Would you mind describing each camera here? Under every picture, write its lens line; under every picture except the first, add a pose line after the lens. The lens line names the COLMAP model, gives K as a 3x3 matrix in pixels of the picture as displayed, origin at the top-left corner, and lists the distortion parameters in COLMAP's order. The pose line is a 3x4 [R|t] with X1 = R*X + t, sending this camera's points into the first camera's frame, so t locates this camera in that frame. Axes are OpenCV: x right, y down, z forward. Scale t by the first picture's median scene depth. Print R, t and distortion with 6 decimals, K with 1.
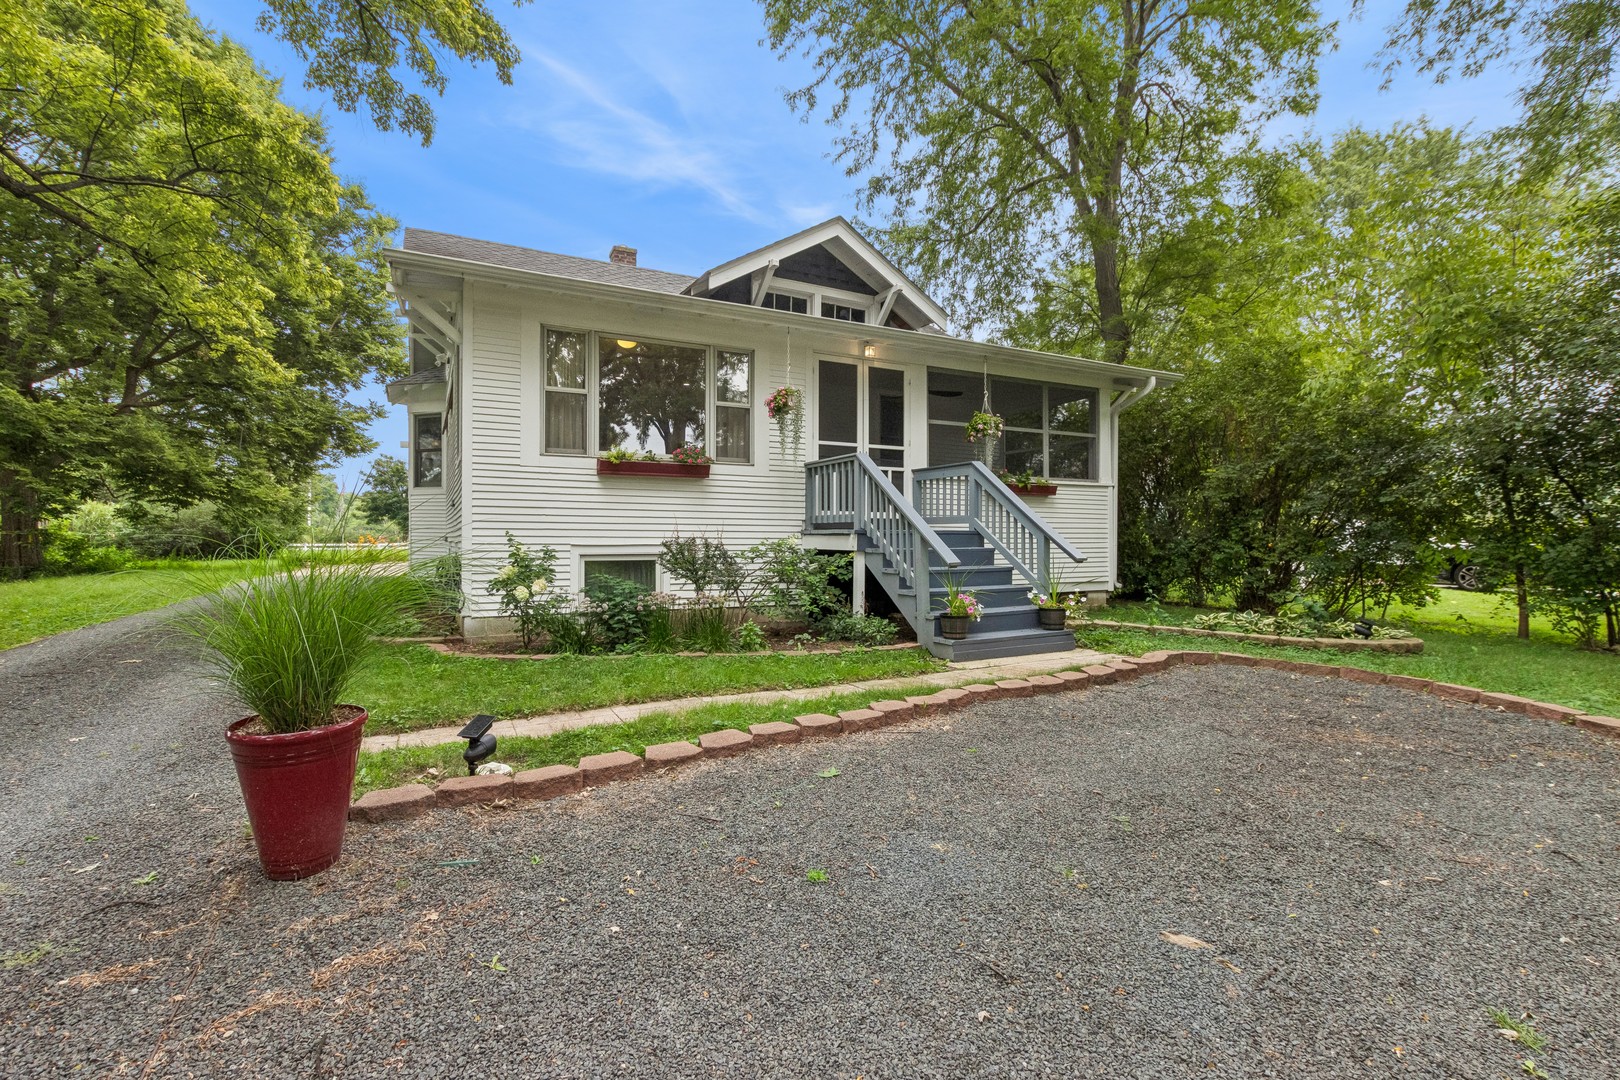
lens RADIAL K [[748.7, 0, 834.2], [0, 748.7, 548.0], [0, 0, 1]] dist [0.002005, 0.000229]
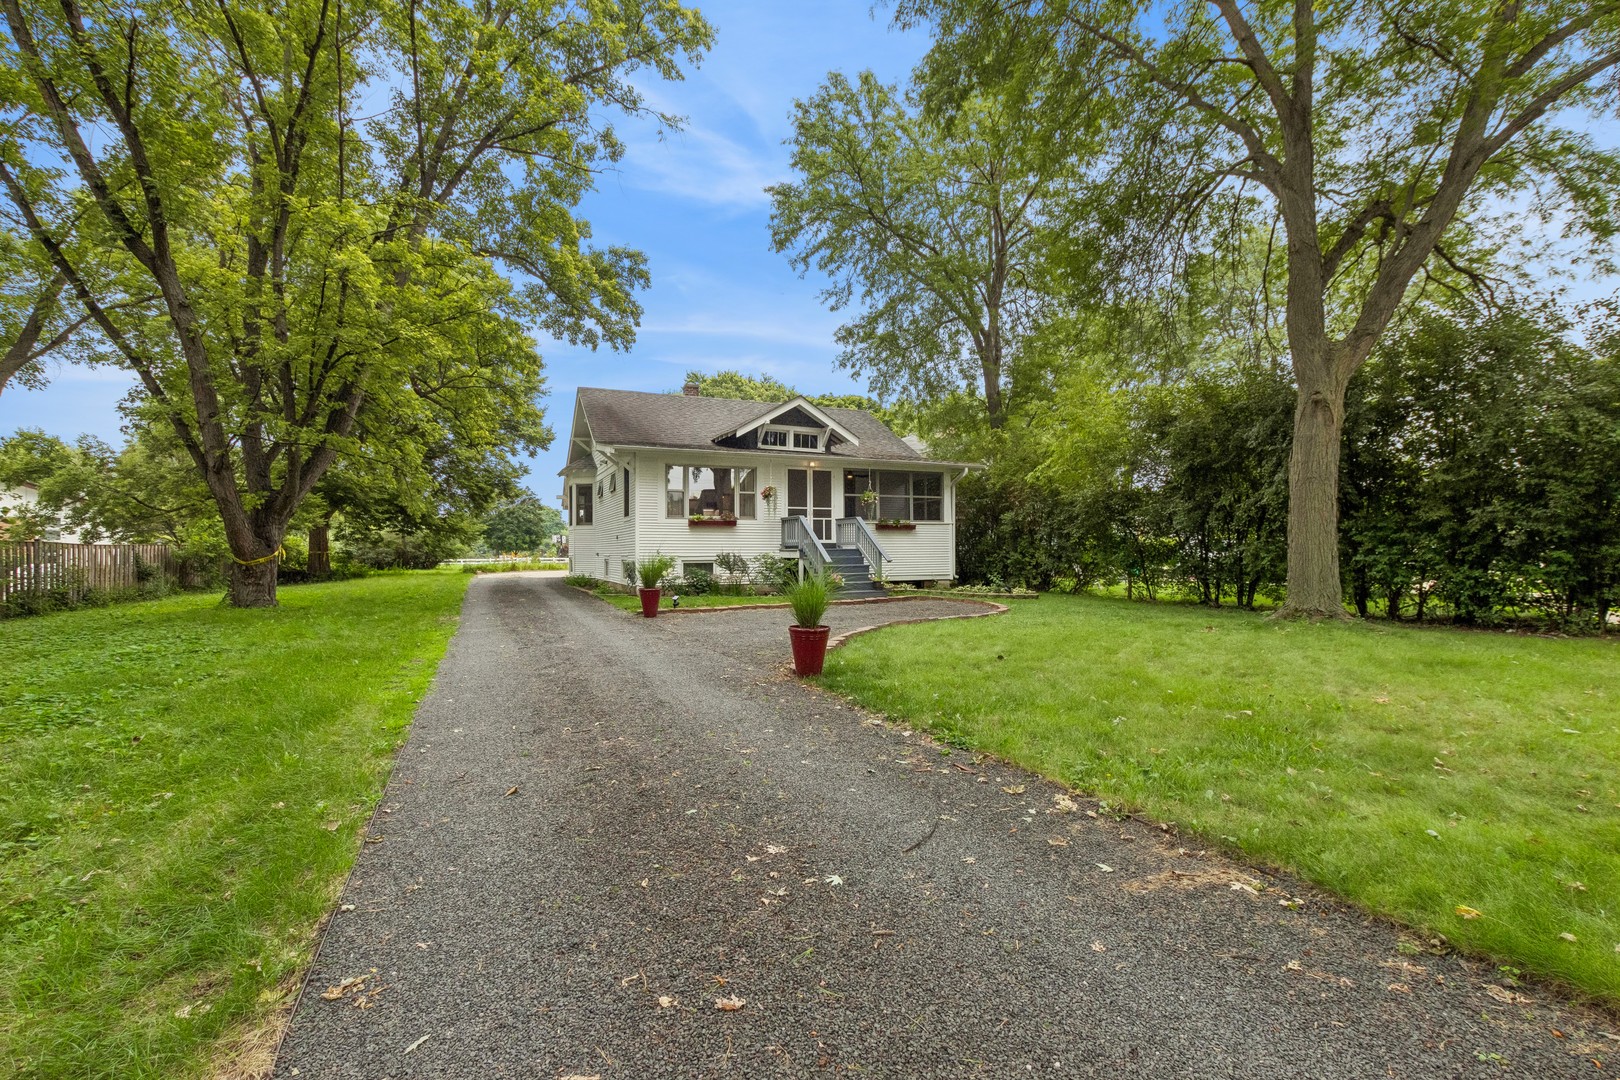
lens RADIAL K [[738.7, 0, 813.0], [0, 738.7, 541.1], [0, 0, 1]] dist [0.002149, 0.000115]
pose [[0.996768, -0.006361, -0.080076, 0.214904], [0.004005, 0.999556, -0.029541, 0.015939], [0.080229, 0.029125, 0.996351, -1.067053]]
